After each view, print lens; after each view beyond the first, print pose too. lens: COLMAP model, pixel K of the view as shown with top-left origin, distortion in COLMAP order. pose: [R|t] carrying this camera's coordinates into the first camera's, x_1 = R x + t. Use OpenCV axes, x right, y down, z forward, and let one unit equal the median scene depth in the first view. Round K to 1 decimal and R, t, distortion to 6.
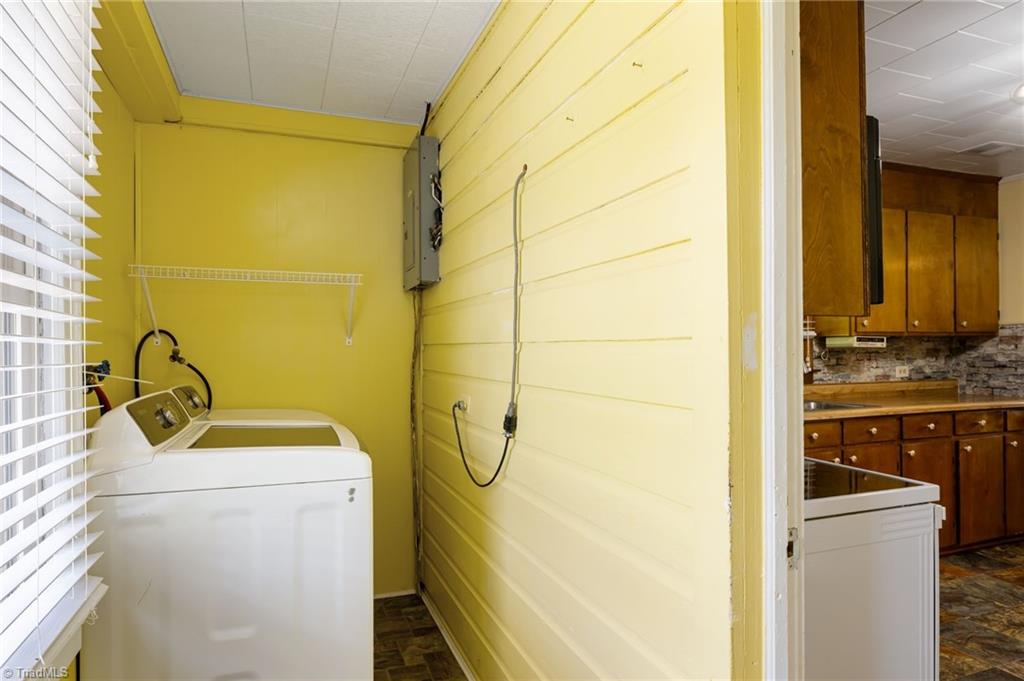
lens RADIAL K [[602.7, 0, 509.8], [0, 602.7, 348.9], [0, 0, 1]] dist [-0.013461, 0.000097]
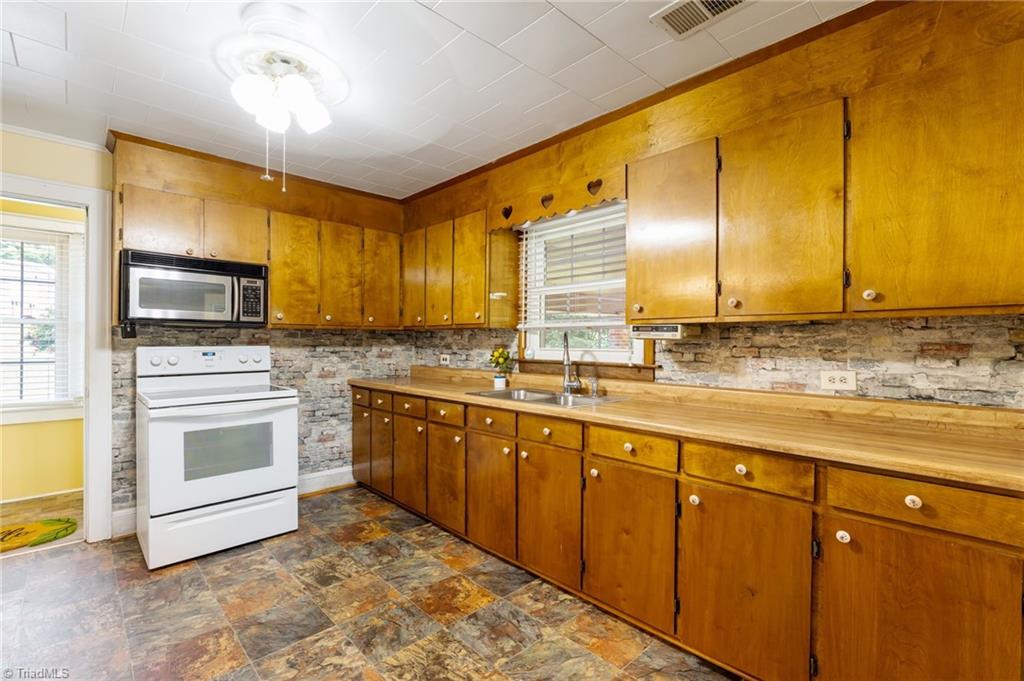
lens RADIAL K [[461.5, 0, 509.7], [0, 461.5, 341.2], [0, 0, 1]] dist [0.000736, 0.000487]
pose [[0.397023, 0.014724, -0.917691, 1.002633], [0.004125, 0.999833, 0.017827, -0.011130], [0.917800, -0.010863, 0.396895, 0.552108]]
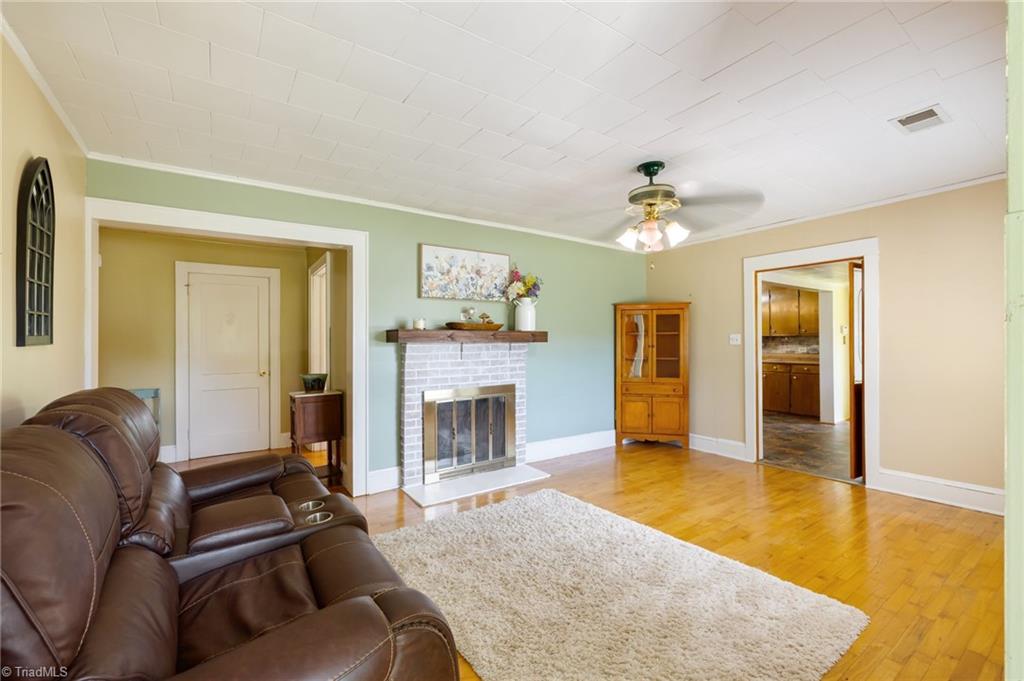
lens RADIAL K [[434.9, 0, 510.7], [0, 434.9, 339.3], [0, 0, 1]] dist [0.000486, -0.000064]
pose [[0.241491, 0.000517, -0.970403, 2.196433], [0.014744, 0.999882, 0.004202, -0.031549], [0.970291, -0.015322, 0.241455, -0.595848]]
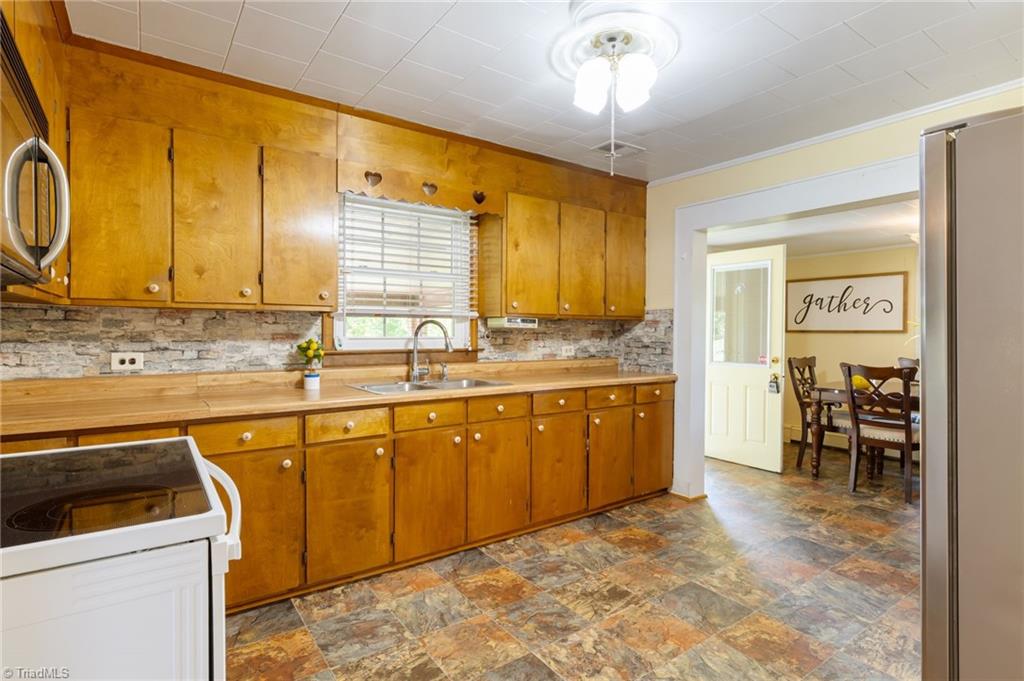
lens RADIAL K [[514.2, 0, 509.4], [0, 514.2, 337.0], [0, 0, 1]] dist [-0.021357, 0.000006]
pose [[0.965033, 0.010843, 0.261902, 0.318438], [-0.015344, 0.999768, 0.015146, -0.000274], [-0.261677, -0.018635, 0.964975, 0.117053]]
